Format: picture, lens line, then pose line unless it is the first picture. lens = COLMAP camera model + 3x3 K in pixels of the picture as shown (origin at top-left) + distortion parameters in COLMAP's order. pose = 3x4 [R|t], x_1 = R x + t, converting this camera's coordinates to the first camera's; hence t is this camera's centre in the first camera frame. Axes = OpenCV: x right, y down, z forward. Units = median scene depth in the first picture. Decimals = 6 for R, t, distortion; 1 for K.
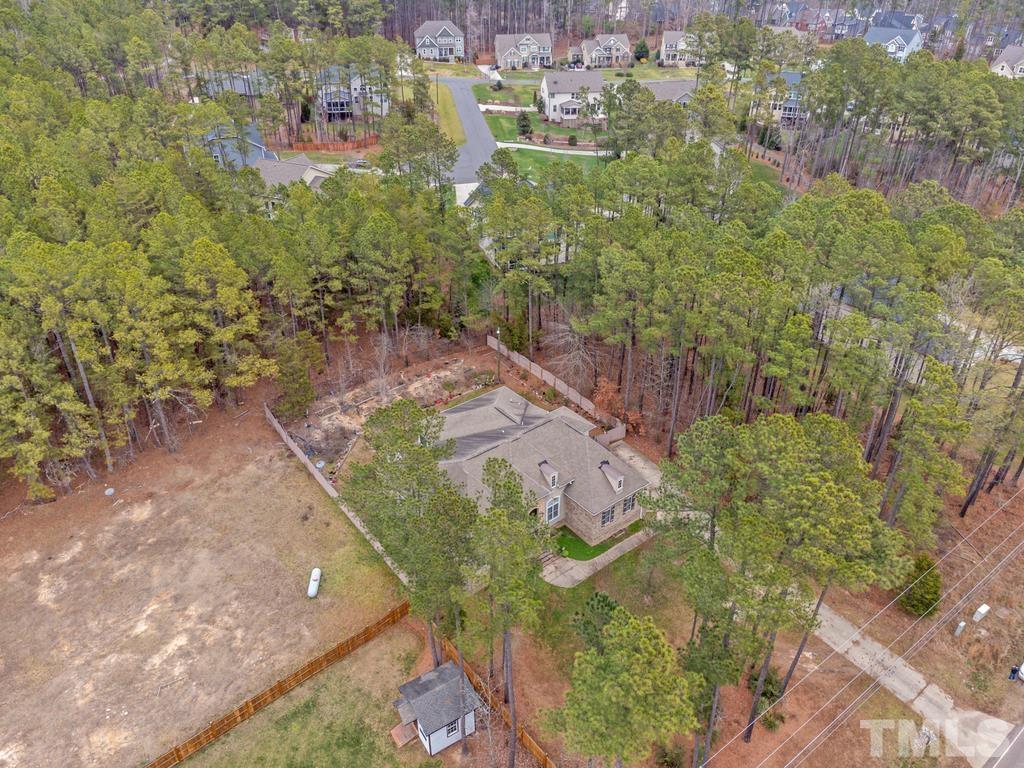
lens RADIAL K [[737.4, 0, 511.4], [0, 737.4, 384.4], [0, 0, 1]] dist [0.027710, -0.006237]
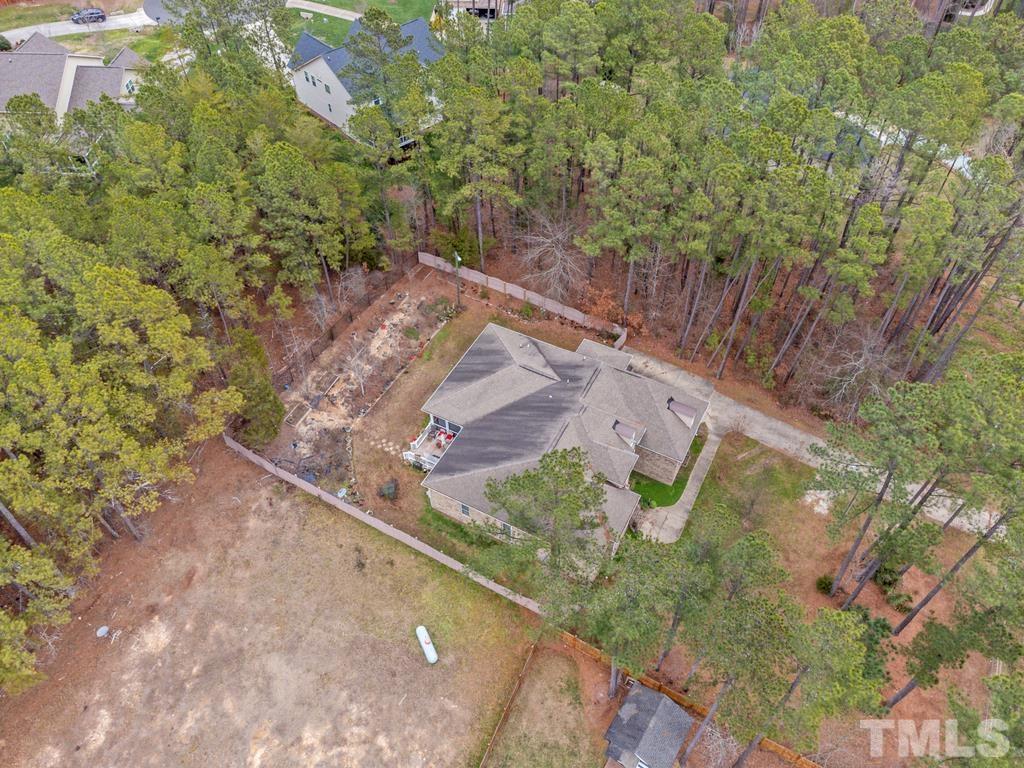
lens RADIAL K [[737.4, 0, 510.4], [0, 737.4, 382.1], [0, 0, 1]] dist [0.027710, -0.006237]
pose [[0.918929, -0.296359, 0.260272, -0.250962], [0.212467, 0.927889, 0.306397, -0.207532], [-0.332307, -0.226258, 0.915631, 0.202581]]
